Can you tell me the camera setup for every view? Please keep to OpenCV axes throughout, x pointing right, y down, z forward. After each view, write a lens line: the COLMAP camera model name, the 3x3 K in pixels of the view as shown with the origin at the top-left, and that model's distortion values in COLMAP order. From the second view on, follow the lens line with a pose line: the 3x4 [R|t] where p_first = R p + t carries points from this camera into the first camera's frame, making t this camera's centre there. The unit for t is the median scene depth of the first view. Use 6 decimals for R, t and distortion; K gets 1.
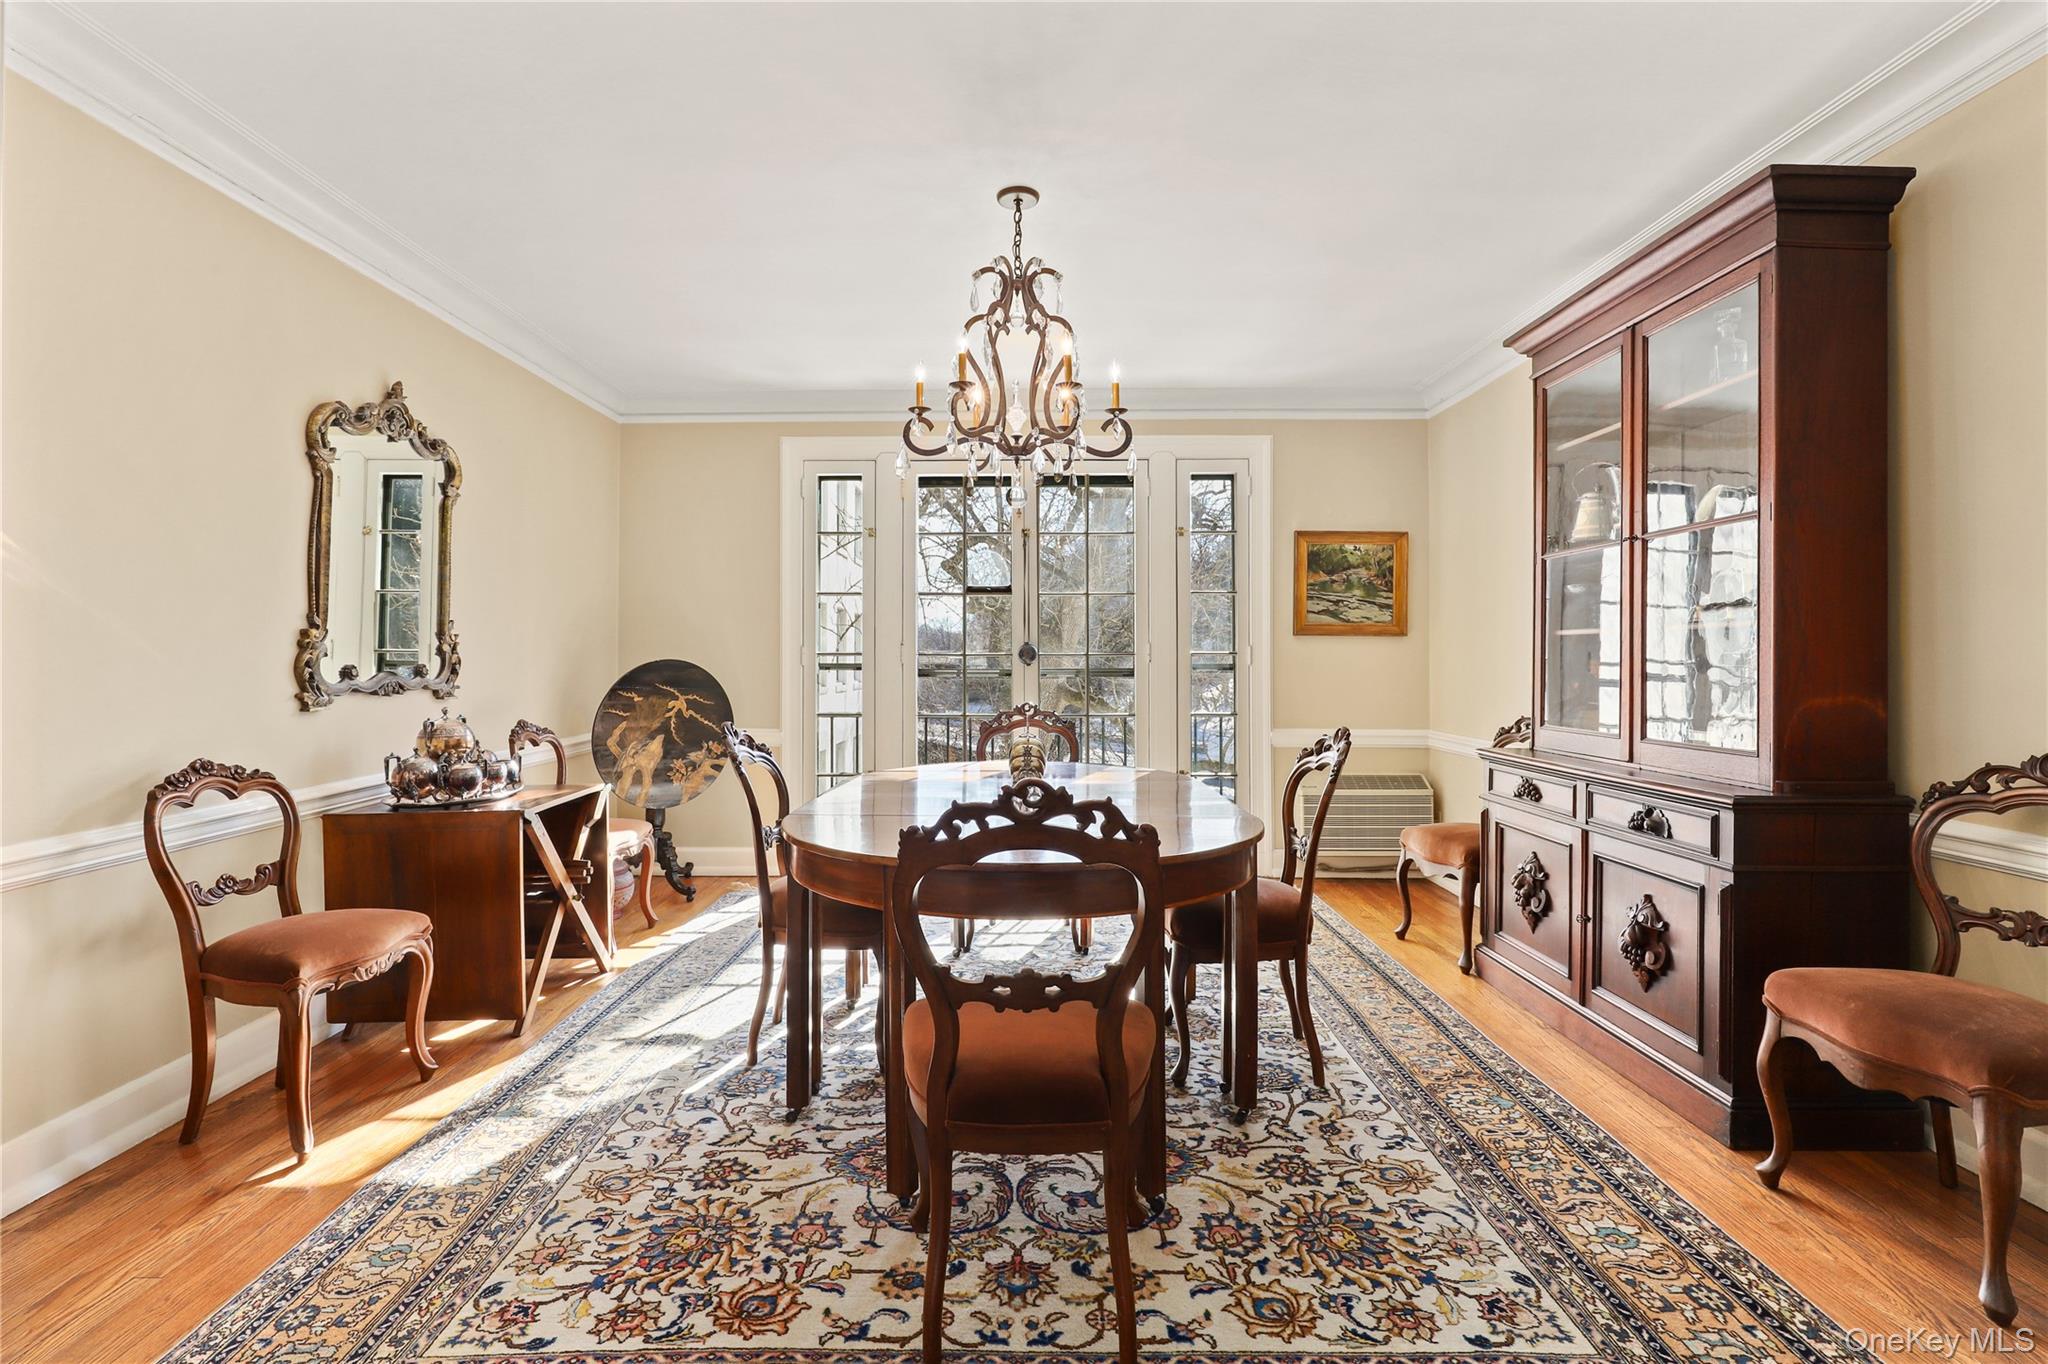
lens RADIAL K [[941.2, 0, 1015.4], [0, 941.2, 649.2], [0, 0, 1]] dist [-0.010174, 0.000823]
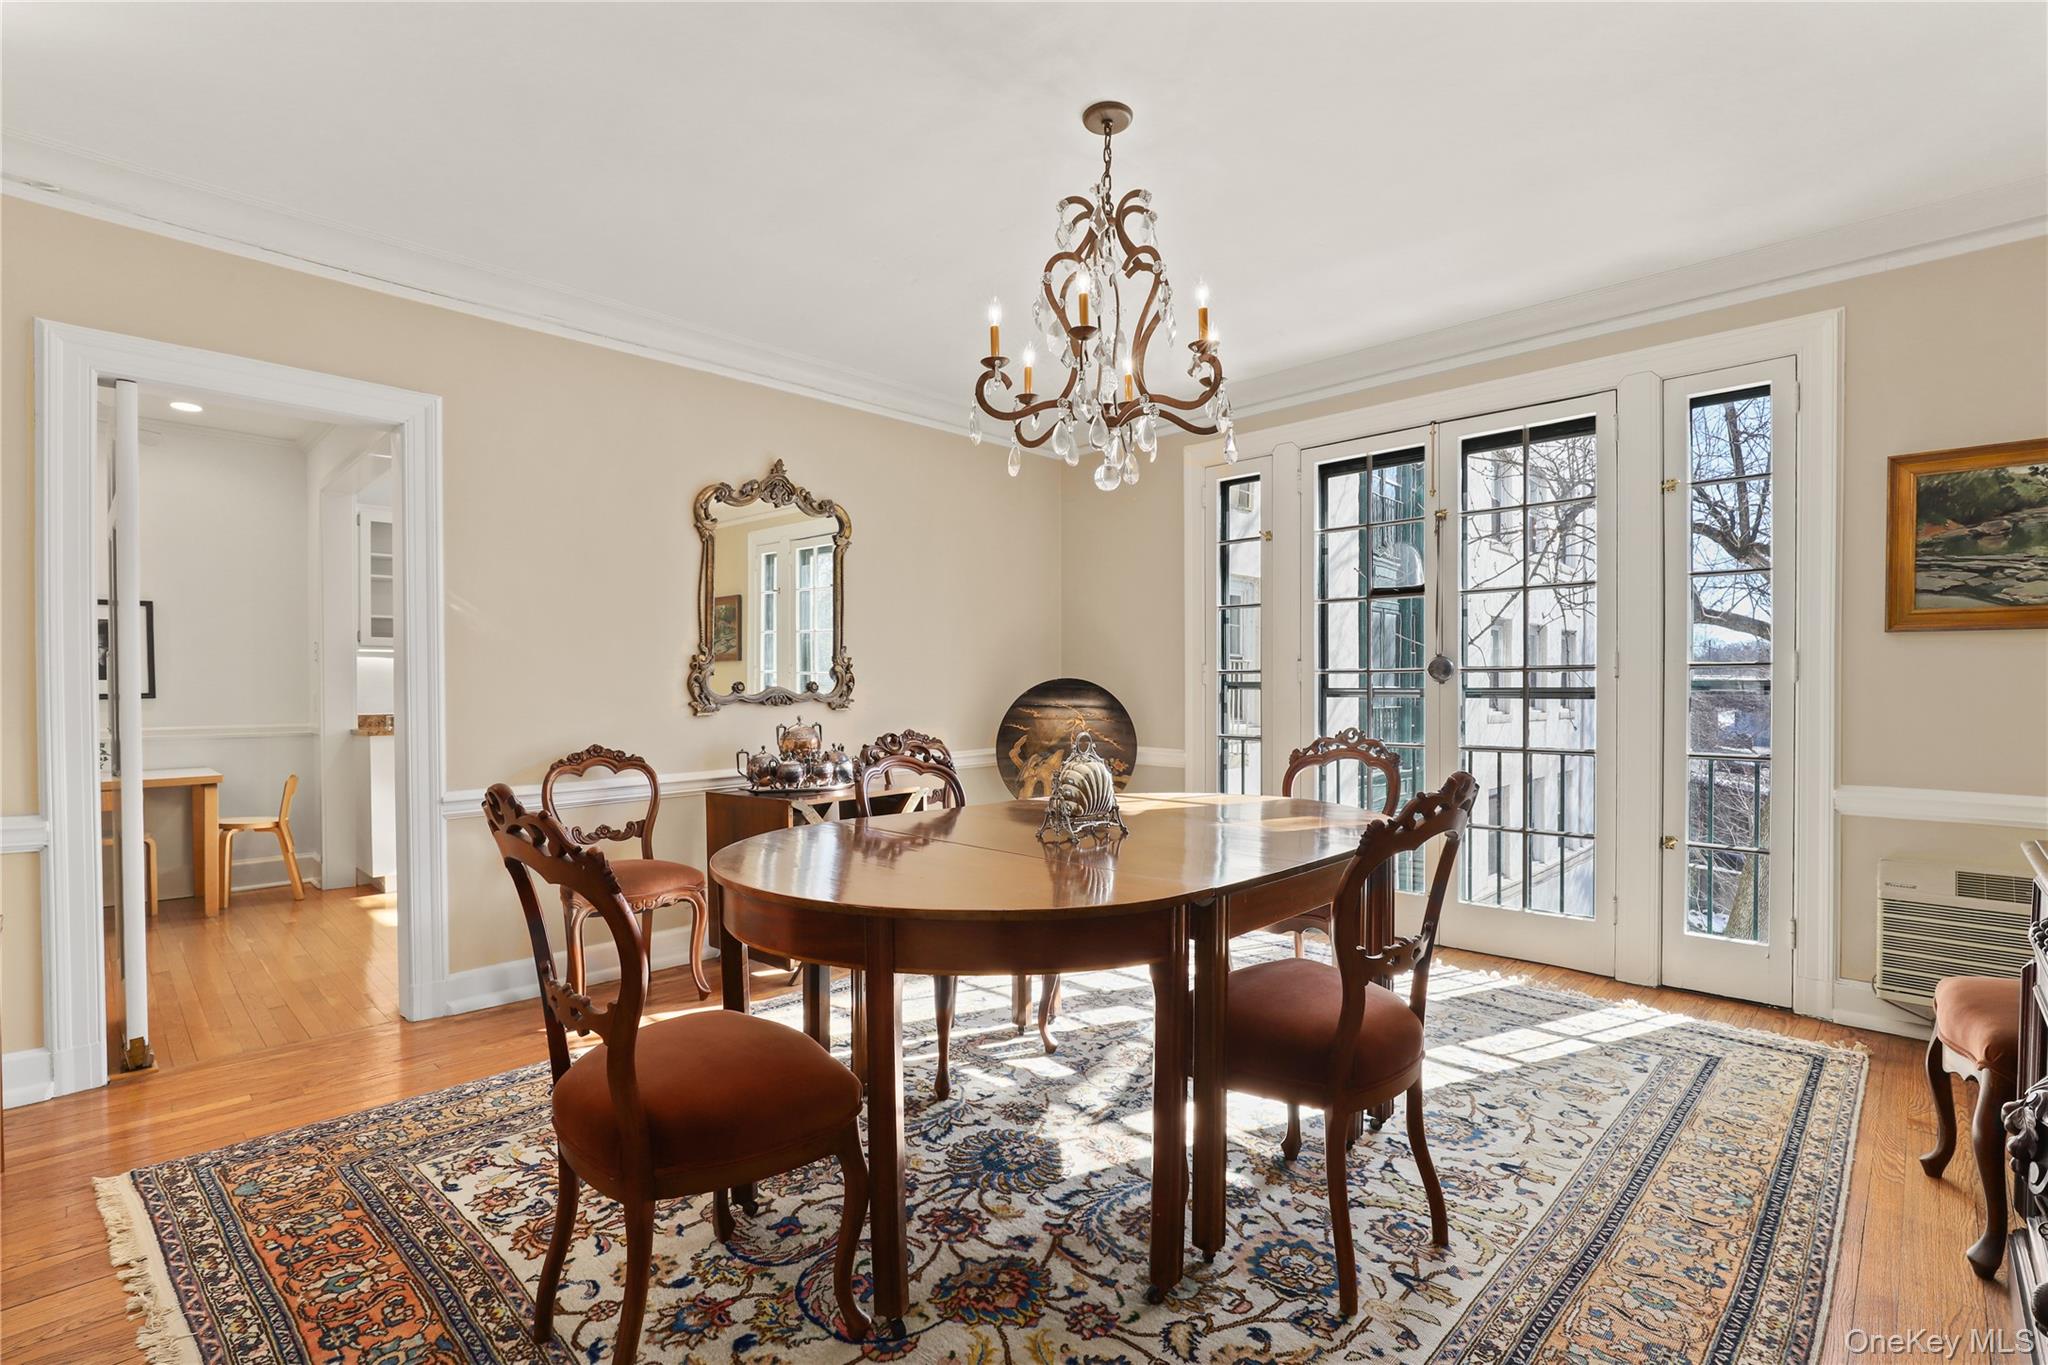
lens RADIAL K [[944.4, 0, 1040.3], [0, 944.4, 704.1], [0, 0, 1]] dist [-0.017285, 0.000370]
pose [[0.727529, 0.012300, -0.685967, 0.608384], [0.009625, 0.999558, 0.028131, 0.017836], [0.686010, -0.027069, 0.727089, 0.384158]]
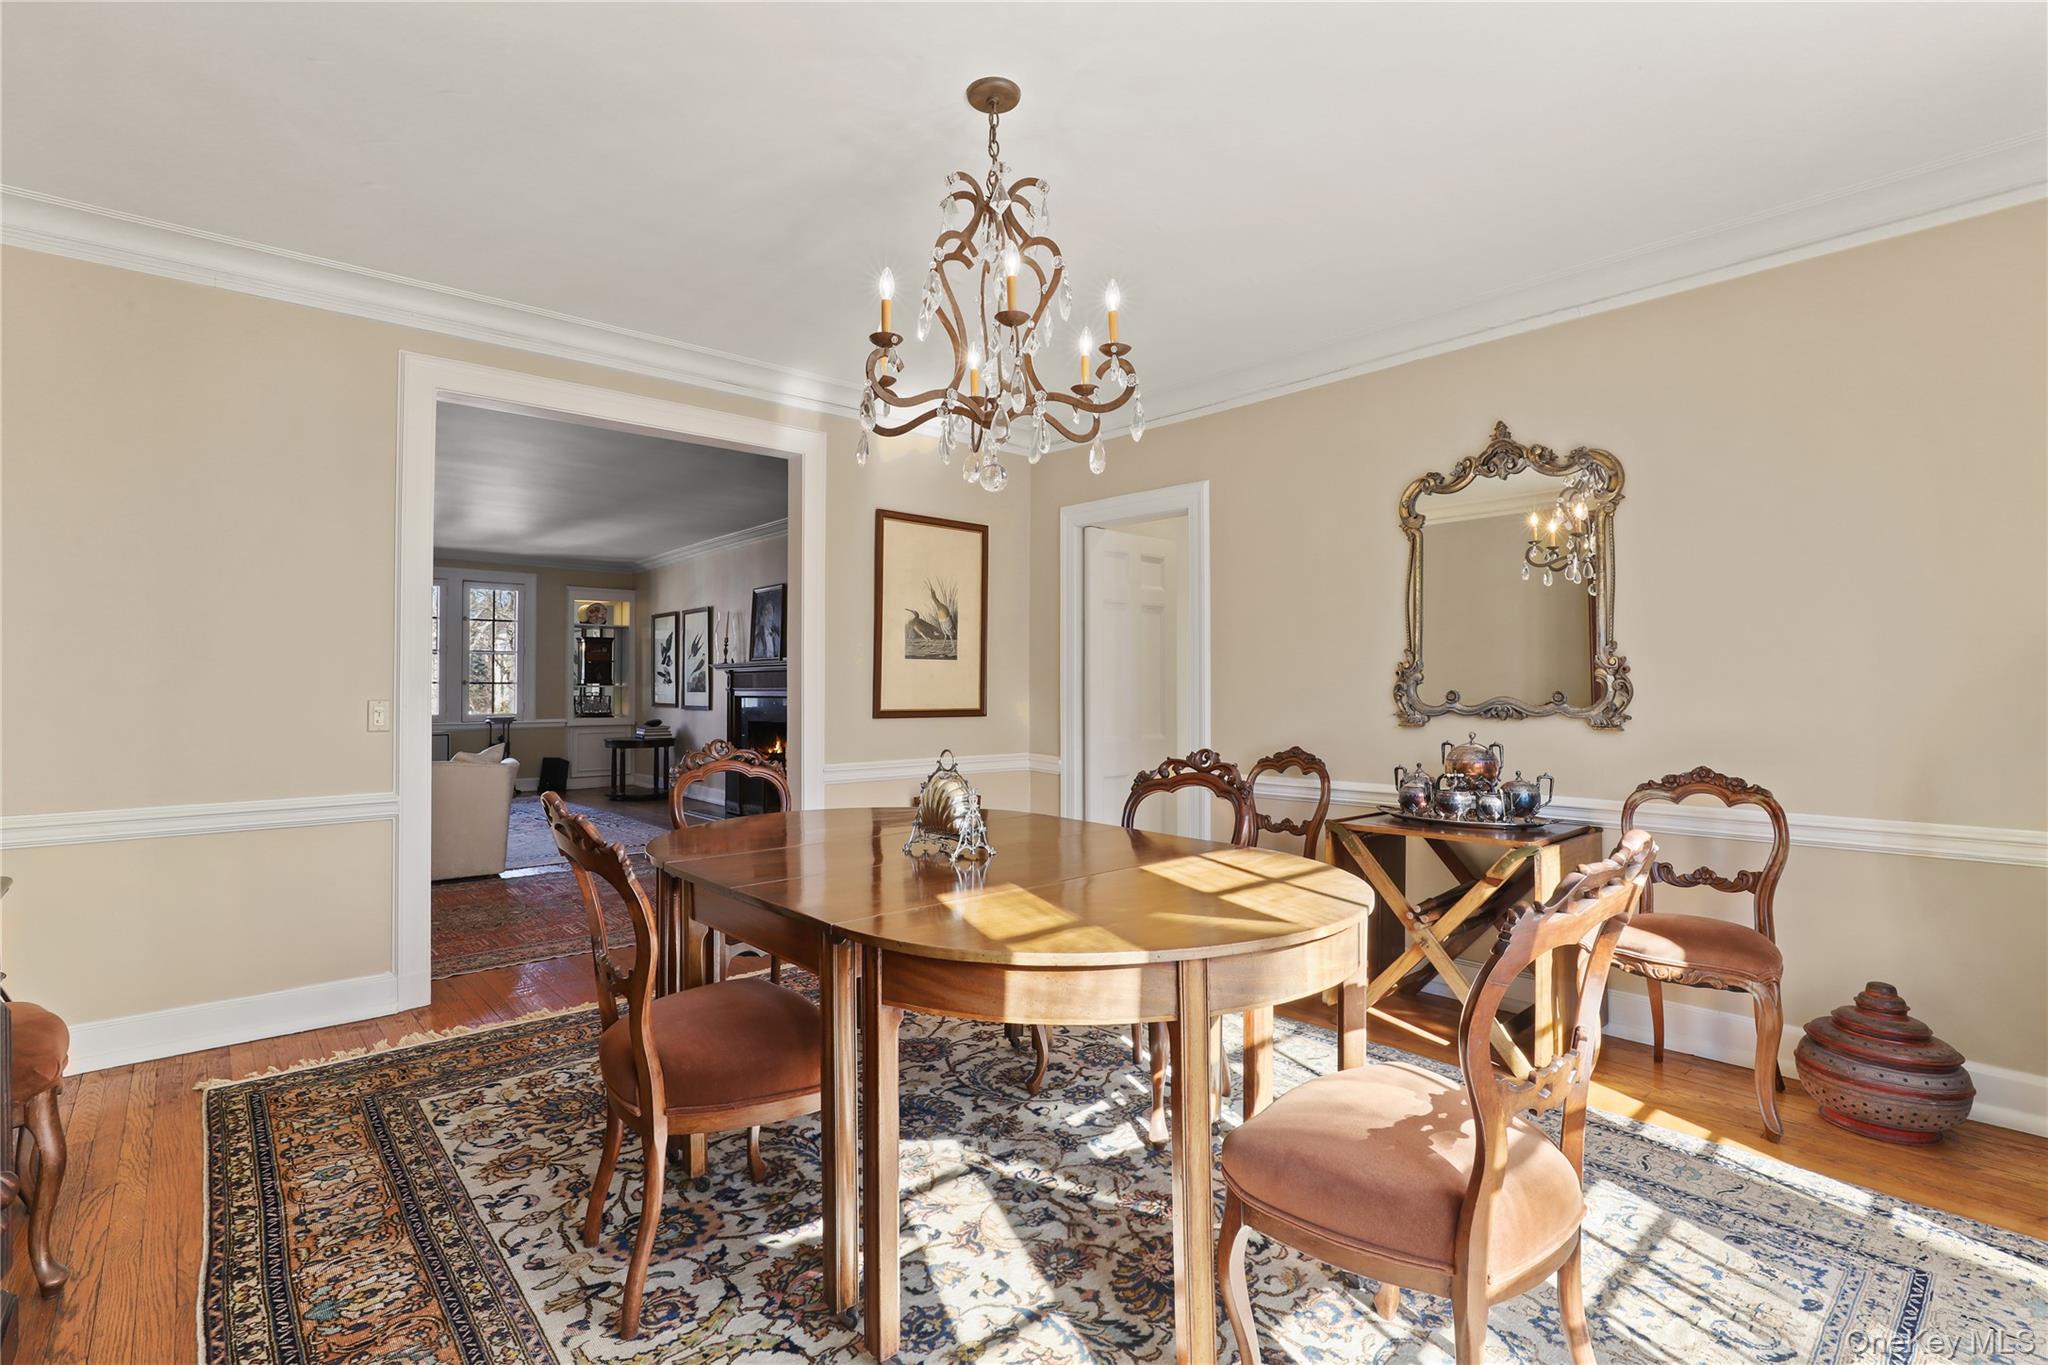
lens RADIAL K [[933.7, 0, 989.5], [0, 933.7, 686.5], [0, 0, 1]] dist [-0.028377, 0.000288]
pose [[-0.752093, -0.003916, -0.659045, 0.569087], [0.004831, 0.999923, -0.011454, 0.024921], [0.659039, -0.011799, -0.752016, 1.764265]]
